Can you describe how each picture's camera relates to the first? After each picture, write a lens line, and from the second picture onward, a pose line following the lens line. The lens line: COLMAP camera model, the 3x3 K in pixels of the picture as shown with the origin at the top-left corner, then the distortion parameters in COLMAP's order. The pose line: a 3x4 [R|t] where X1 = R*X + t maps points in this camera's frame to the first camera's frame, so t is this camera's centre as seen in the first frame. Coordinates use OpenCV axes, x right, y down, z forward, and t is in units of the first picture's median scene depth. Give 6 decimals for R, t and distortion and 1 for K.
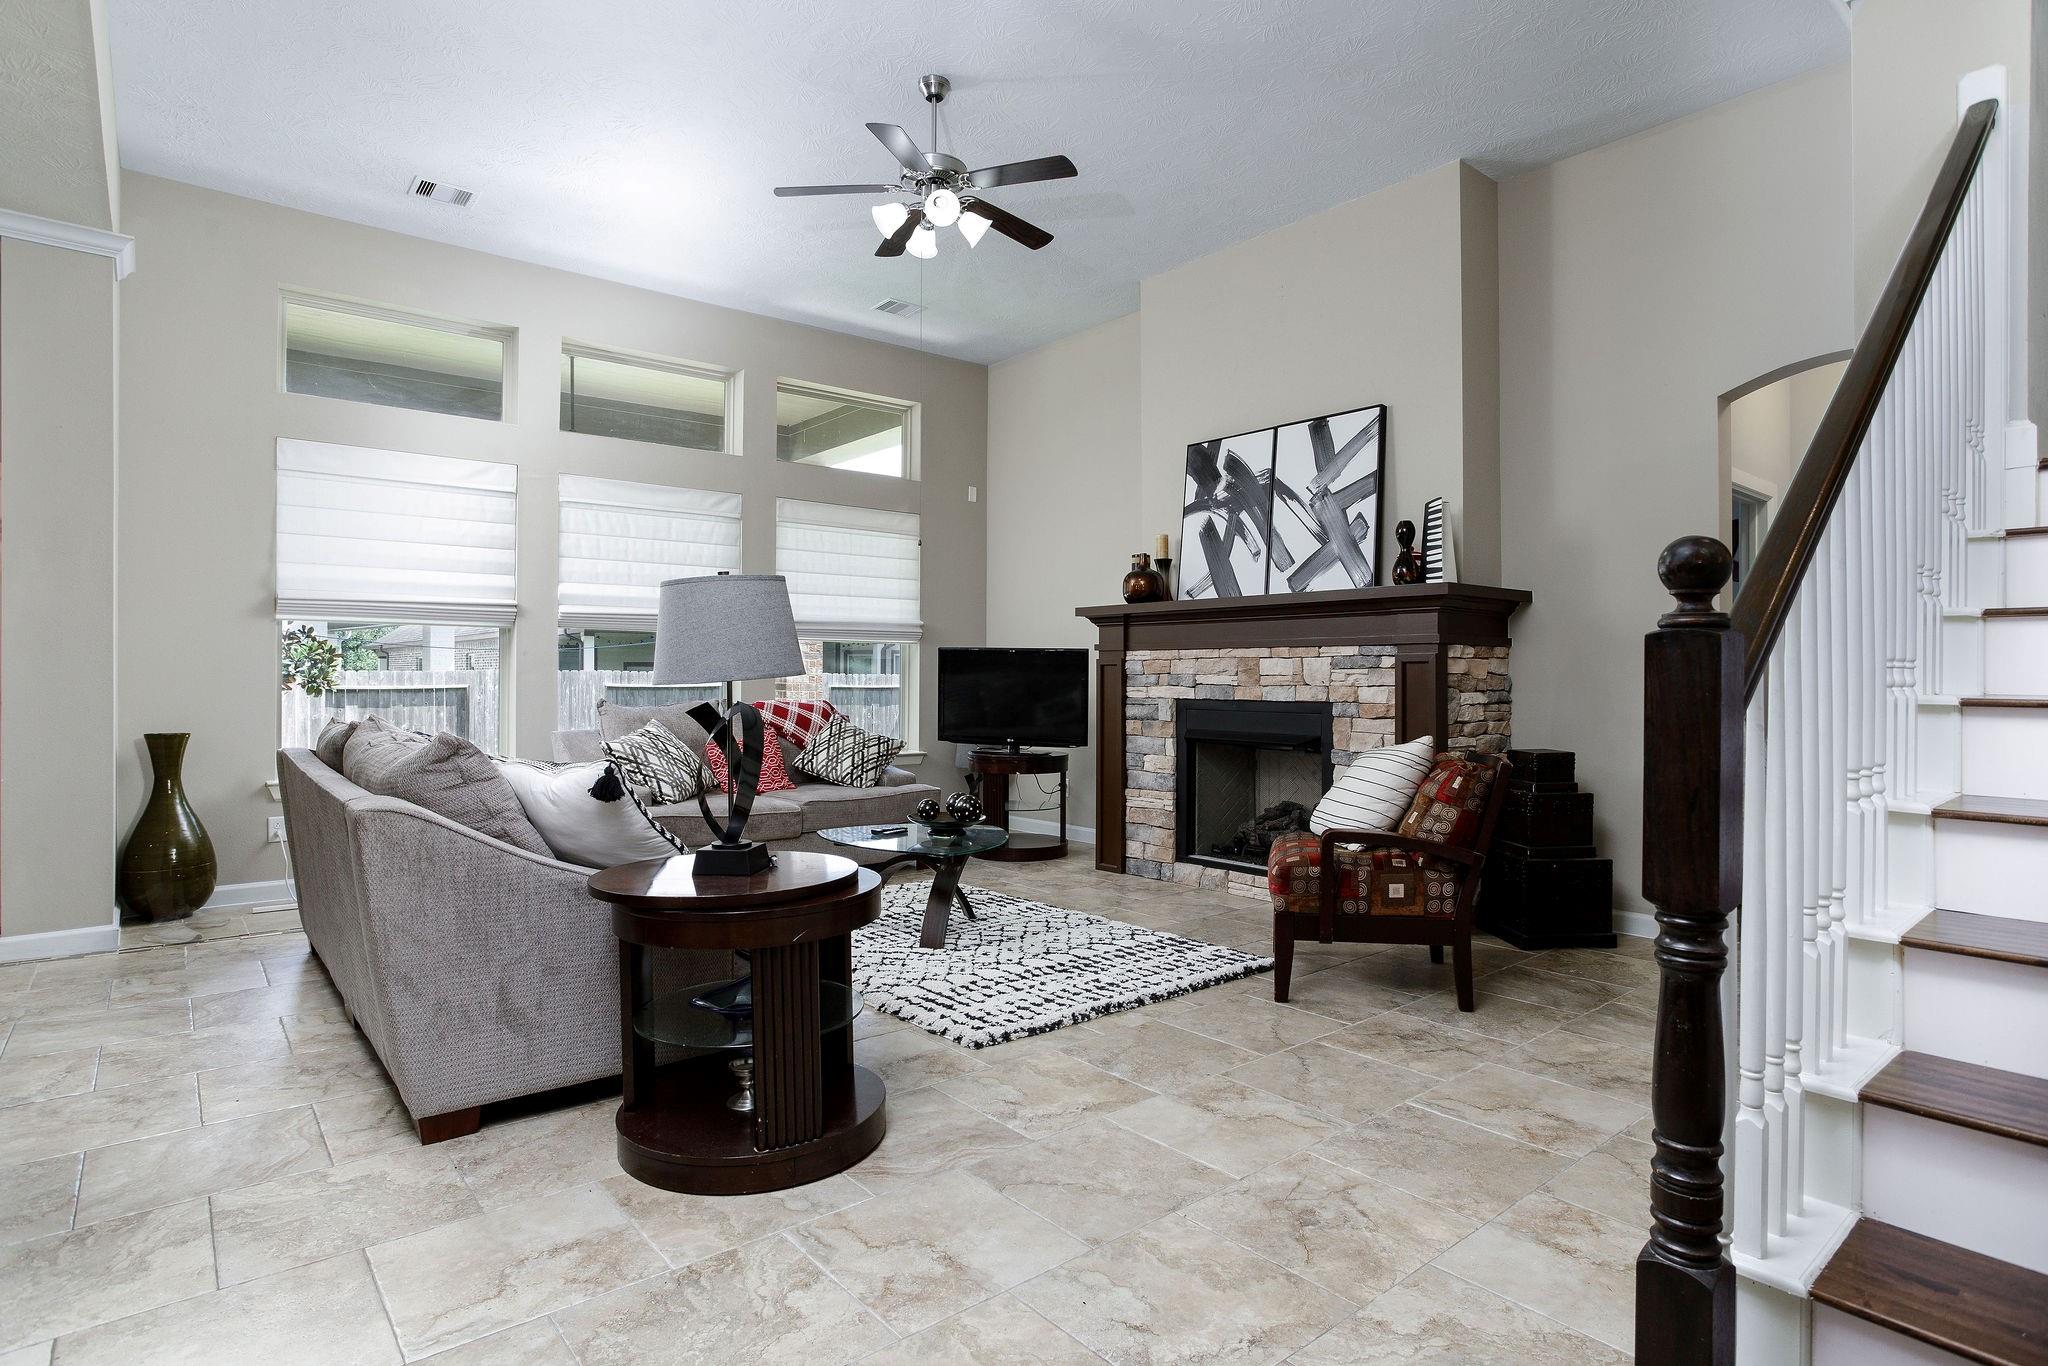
lens RADIAL K [[1057.2, 0, 1035.0], [0, 1057.2, 683.2], [0, 0, 1]] dist [-0.044224, 0.000253]
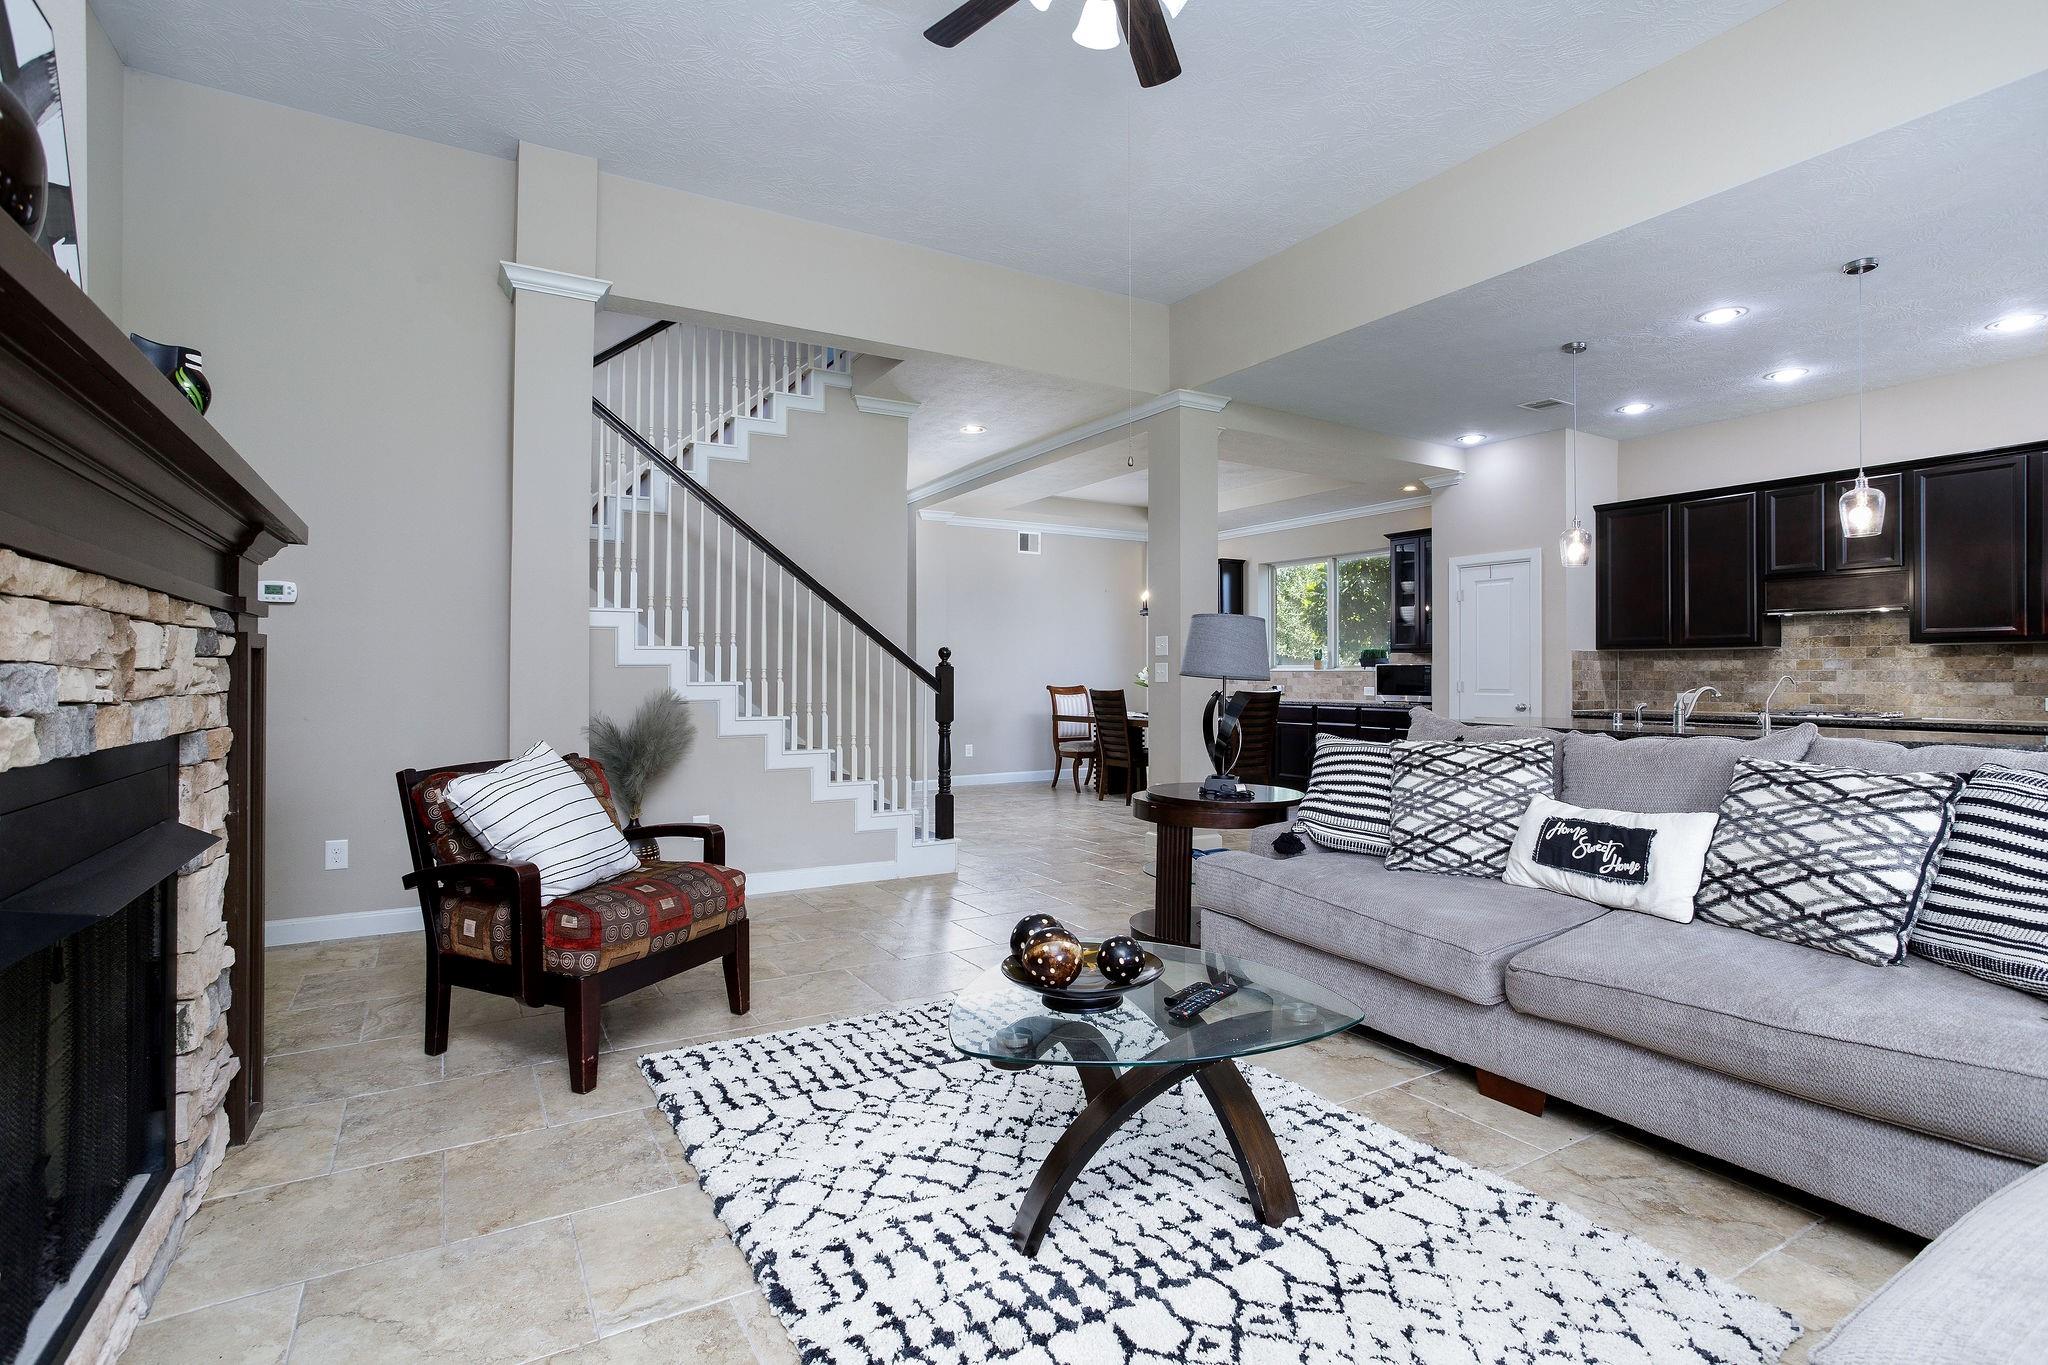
lens RADIAL K [[986.5, 0, 1017.9], [0, 986.5, 680.7], [0, 0, 1]] dist [-0.028099, 0.003595]
pose [[-0.985409, -0.004800, 0.170135, -0.108453], [-0.003664, 0.999969, 0.006988, -0.004596], [-0.170163, 0.006263, -0.985396, 1.205339]]
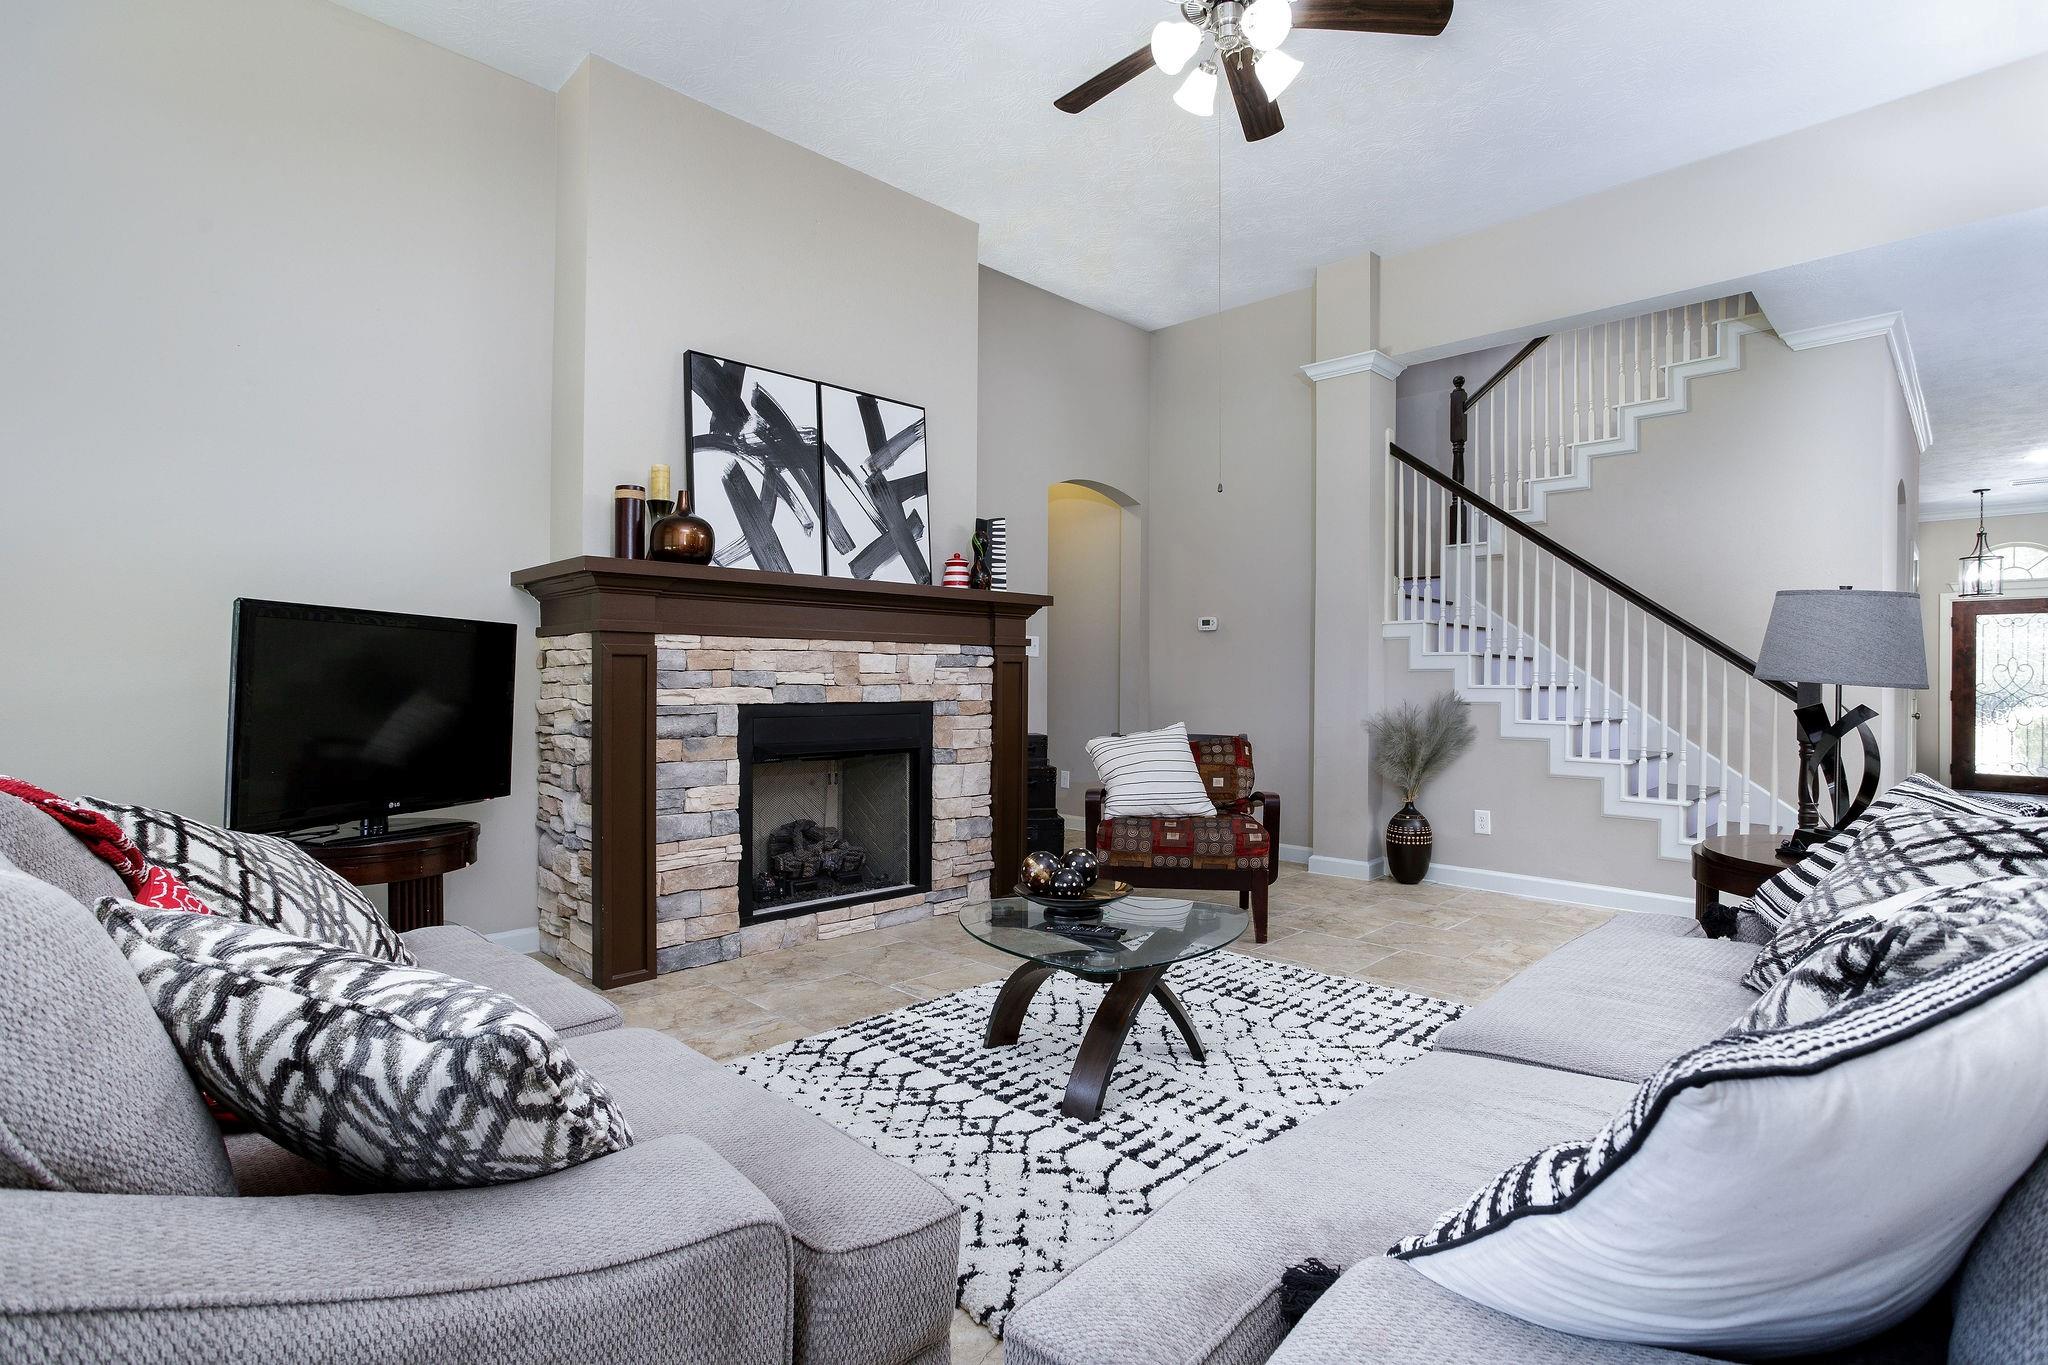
lens RADIAL K [[986.5, 0, 1014.5], [0, 986.5, 676.0], [0, 0, 1]] dist [-0.028099, 0.003595]
pose [[-0.073505, -0.003795, 0.997288, -0.582360], [-0.001241, 0.999992, 0.003714, -0.007754], [-0.997294, -0.000964, -0.073509, 0.901588]]
